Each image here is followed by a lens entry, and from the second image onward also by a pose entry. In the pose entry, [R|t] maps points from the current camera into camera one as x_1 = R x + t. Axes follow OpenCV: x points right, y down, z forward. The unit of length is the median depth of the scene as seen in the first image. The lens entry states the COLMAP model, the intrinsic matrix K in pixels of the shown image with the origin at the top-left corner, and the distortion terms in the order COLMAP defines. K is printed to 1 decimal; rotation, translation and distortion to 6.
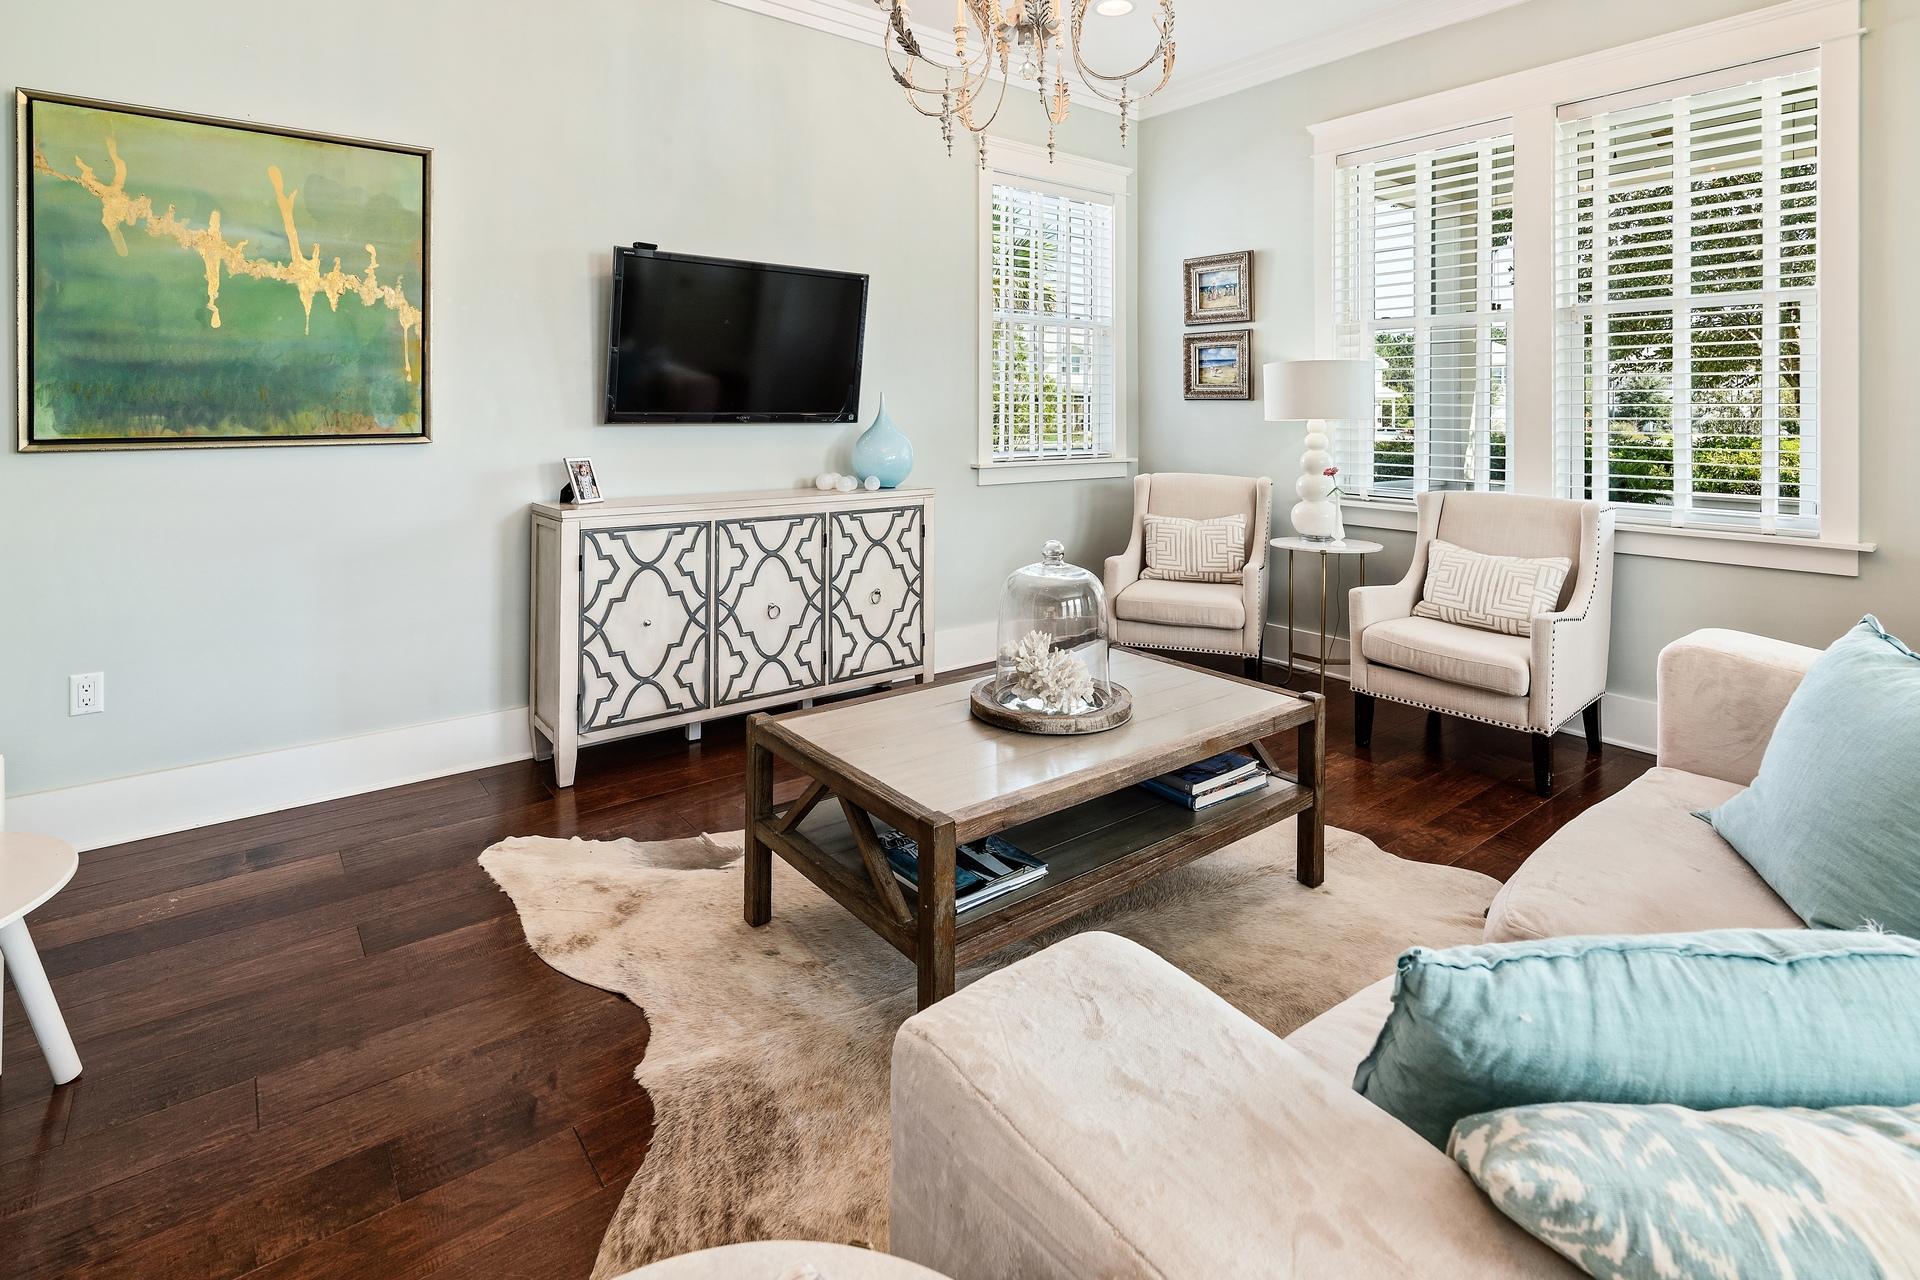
lens RADIAL K [[981.0, 0, 986.6], [0, 981.0, 400.3], [0, 0, 1]] dist [0.012780, 0.000636]
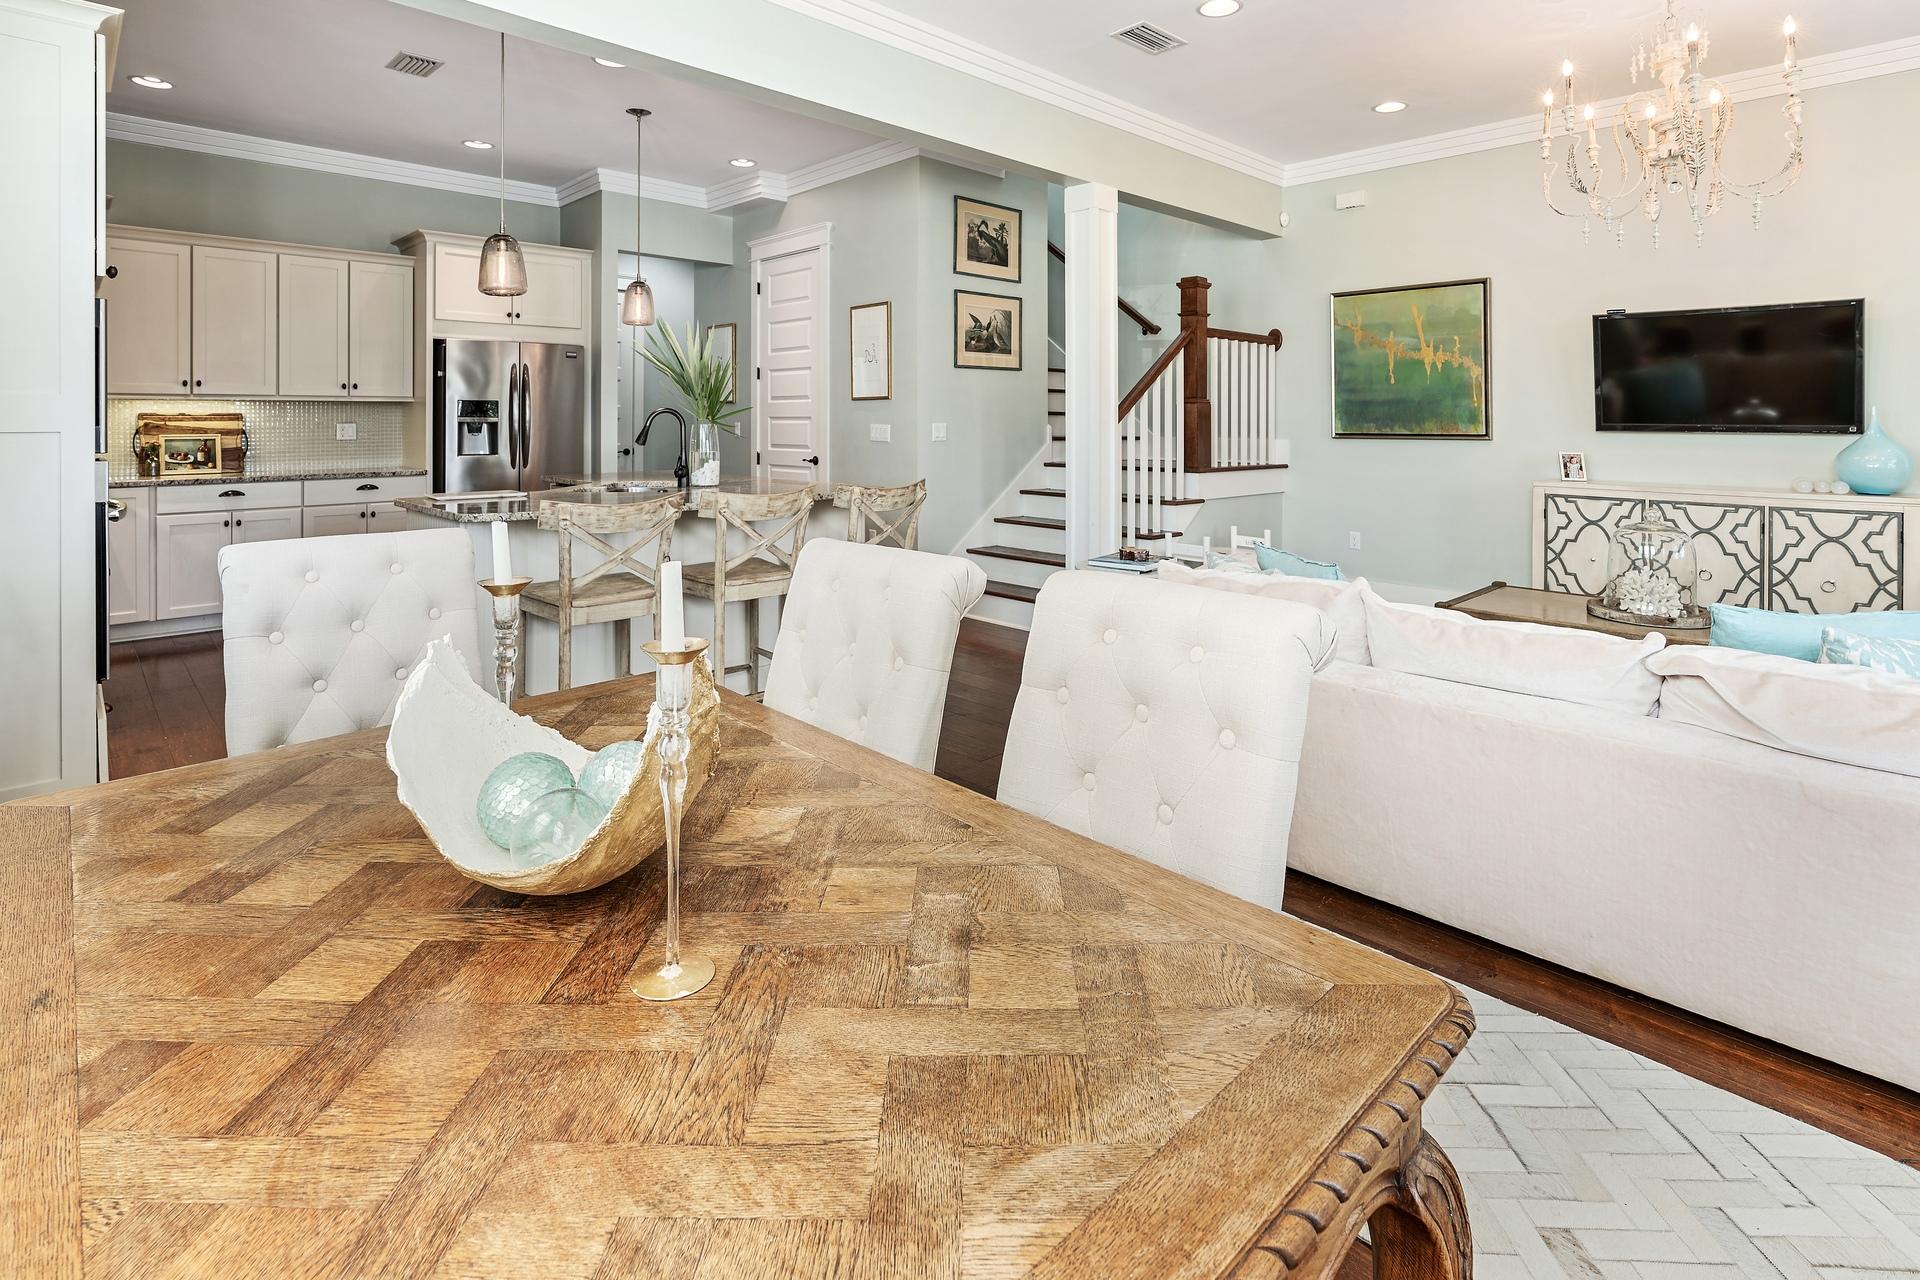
lens RADIAL K [[1004.3, 0, 952.7], [0, 1004.3, 415.8], [0, 0, 1]] dist [-0.012318, 0.006442]
pose [[0.078298, -0.006145, -0.996911, 1.100396], [0.005179, 0.999970, -0.005757, 0.004478], [0.996917, -0.004712, 0.078328, -0.117885]]
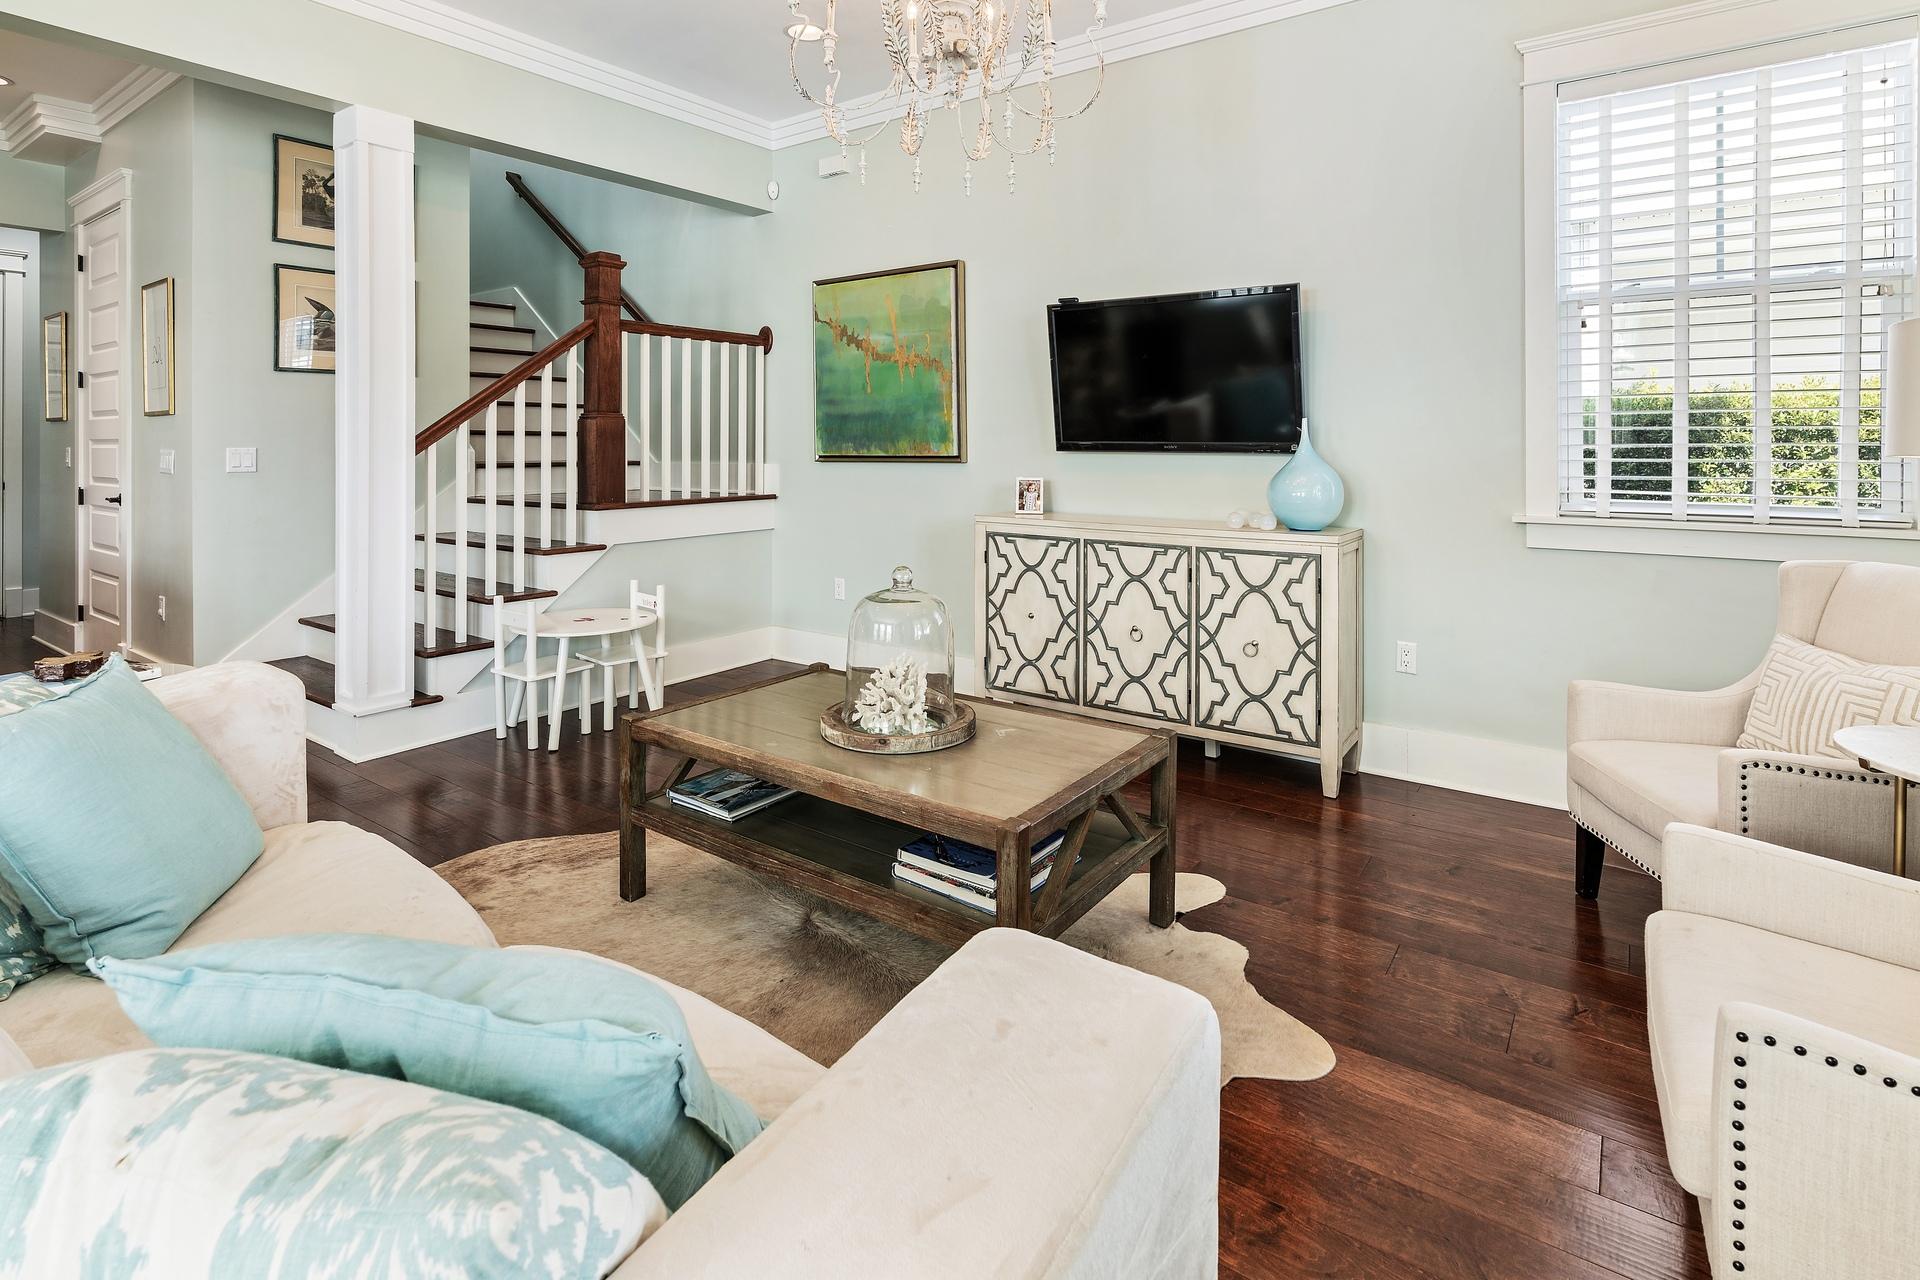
lens RADIAL K [[974.1, 0, 1015.5], [0, 974.1, 435.5], [0, 0, 1]] dist [-0.010215, 0.002636]
pose [[0.264874, -0.006737, -0.964259, 0.777821], [0.011060, 0.999931, -0.003948, 0.009255], [0.964220, -0.009619, 0.264930, 0.642684]]
